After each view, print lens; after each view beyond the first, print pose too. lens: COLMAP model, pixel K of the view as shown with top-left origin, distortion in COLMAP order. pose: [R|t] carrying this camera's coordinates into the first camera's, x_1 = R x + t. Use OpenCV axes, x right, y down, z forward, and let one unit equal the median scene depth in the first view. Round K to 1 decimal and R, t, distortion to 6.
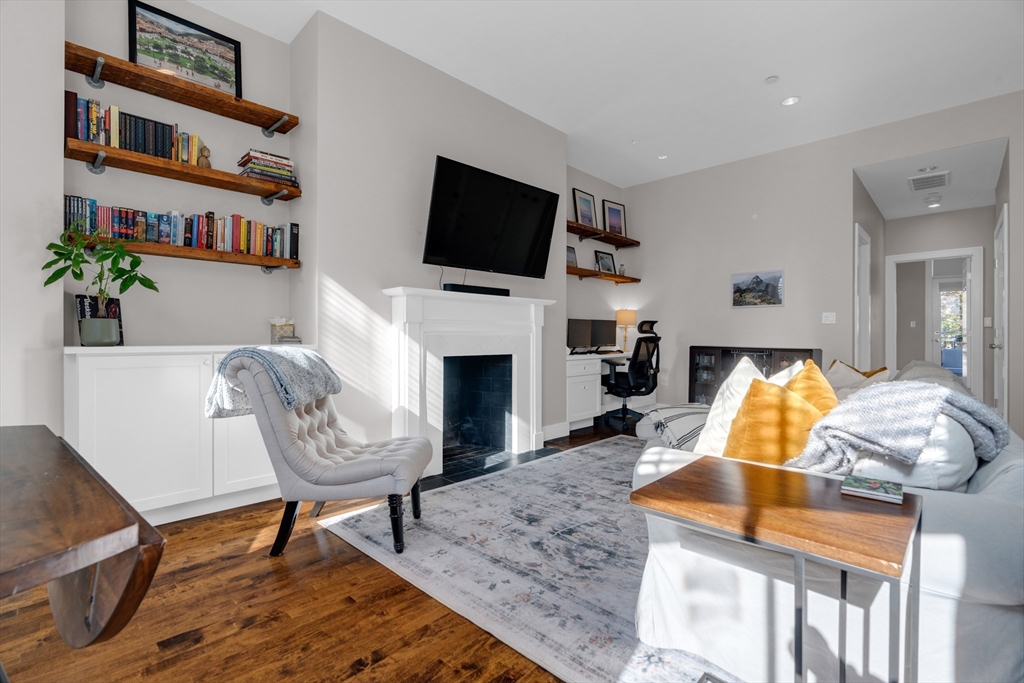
lens RADIAL K [[466.4, 0, 507.8], [0, 466.4, 337.5], [0, 0, 1]] dist [-0.009917, 0.004034]
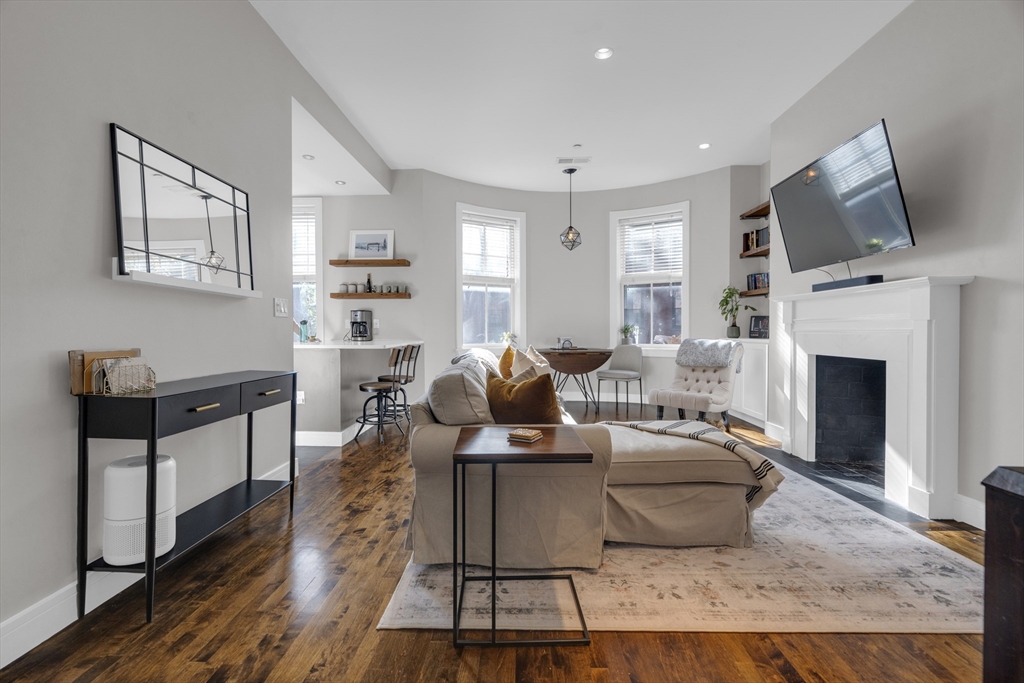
lens RADIAL K [[466.4, 0, 513.3], [0, 466.4, 337.6], [0, 0, 1]] dist [-0.009917, 0.004034]
pose [[-0.729134, 0.010956, -0.684283, 1.233647], [0.001933, 0.999901, 0.013949, -0.015105], [0.684368, 0.008848, -0.729083, 1.488740]]
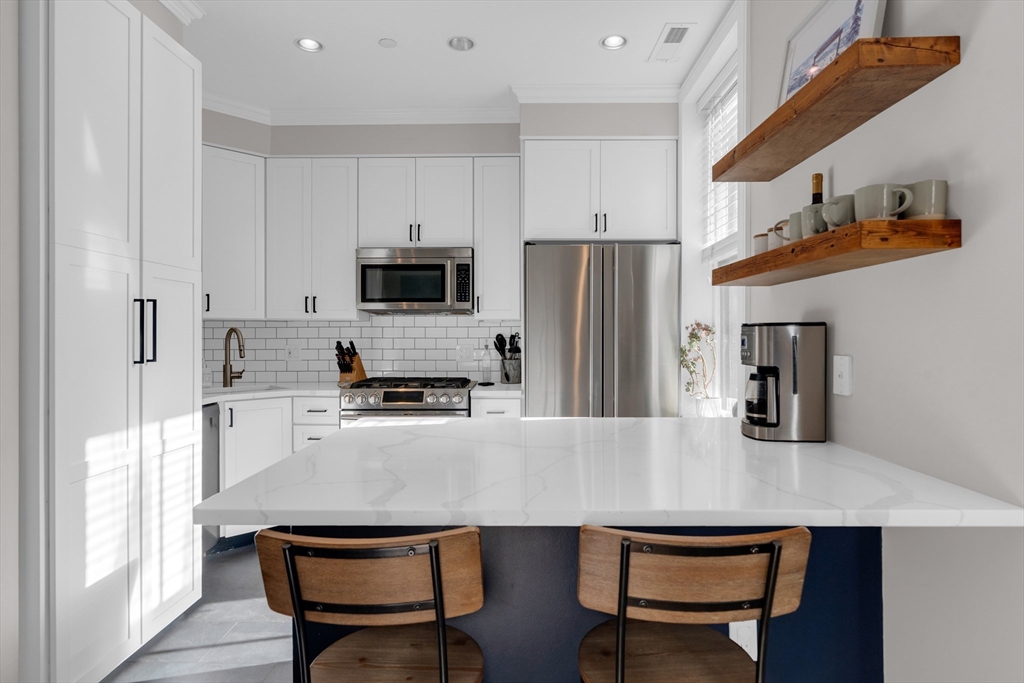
lens RADIAL K [[558.7, 0, 508.7], [0, 558.7, 338.7], [0, 0, 1]] dist [-0.005240, 0.002839]
pose [[-0.691128, -0.001921, 0.722730, 0.170010], [0.002477, 0.999984, 0.005027, -0.085595], [-0.722728, 0.005265, -0.691112, 0.320317]]
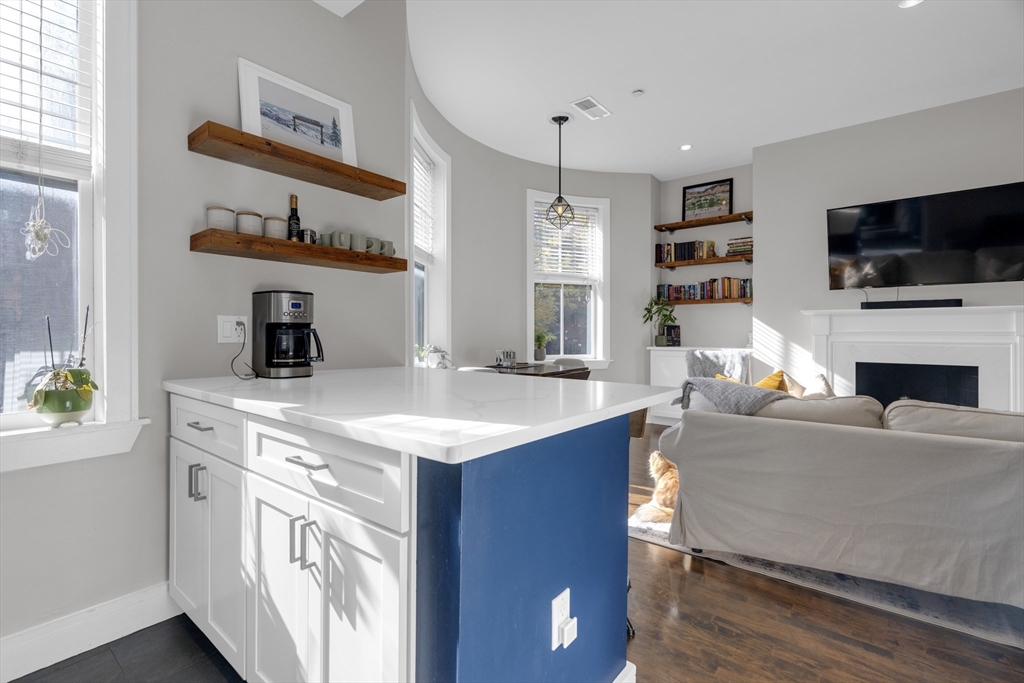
lens RADIAL K [[466.4, 0, 511.3], [0, 466.4, 331.2], [0, 0, 1]] dist [-0.009917, 0.004034]
pose [[0.113413, -0.003896, -0.993540, 1.102860], [-0.000558, 0.999992, -0.003985, -0.039638], [0.993548, 0.001007, 0.113410, -0.048095]]
